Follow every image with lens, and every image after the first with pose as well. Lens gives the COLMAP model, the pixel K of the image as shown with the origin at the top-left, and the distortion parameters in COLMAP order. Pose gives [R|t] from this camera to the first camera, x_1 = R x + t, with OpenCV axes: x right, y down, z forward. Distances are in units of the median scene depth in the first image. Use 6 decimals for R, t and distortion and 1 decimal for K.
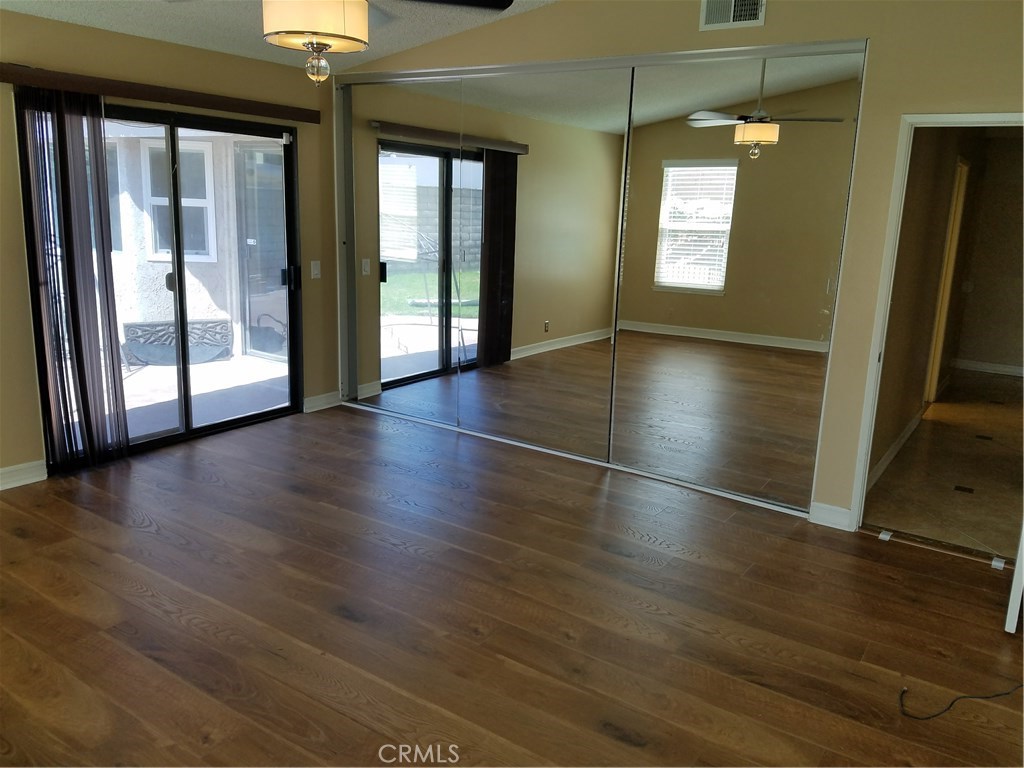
lens RADIAL K [[796.2, 0, 532.1], [0, 796.2, 370.0], [0, 0, 1]] dist [0.198291, -0.313299]
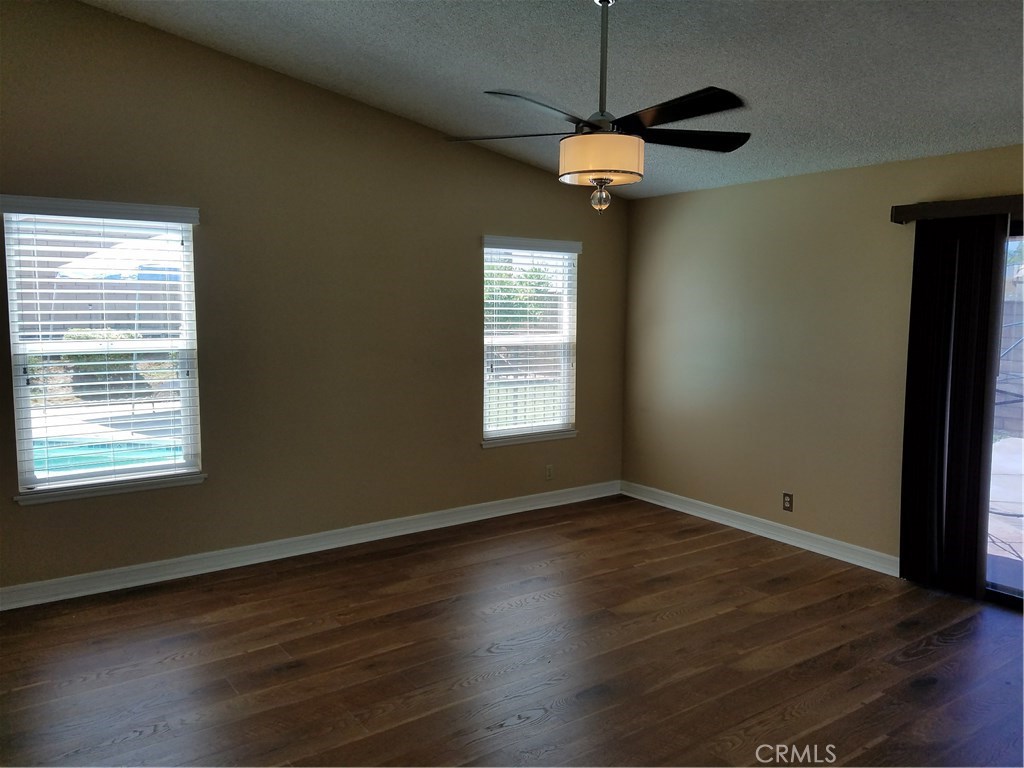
lens RADIAL K [[796.2, 0, 532.1], [0, 796.2, 370.0], [0, 0, 1]] dist [0.198291, -0.313299]
pose [[-0.328900, 0.044583, -0.943312, 0.825720], [-0.222365, 0.967143, 0.123240, -0.229894], [0.917812, 0.250293, -0.308179, 1.232782]]
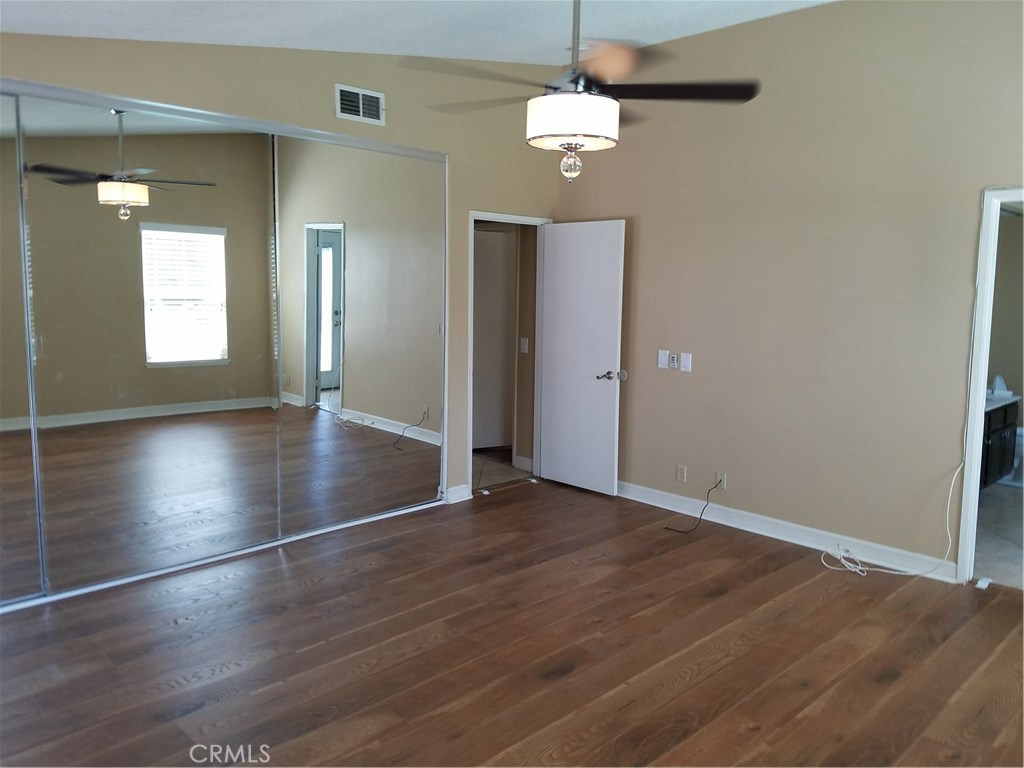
lens RADIAL K [[796.2, 0, 532.1], [0, 796.2, 370.0], [0, 0, 1]] dist [0.198291, -0.313299]
pose [[0.184068, -0.147841, 0.971732, -1.267521], [0.202783, 0.973067, 0.109632, -0.209244], [-0.961768, 0.176871, 0.209090, 0.803577]]
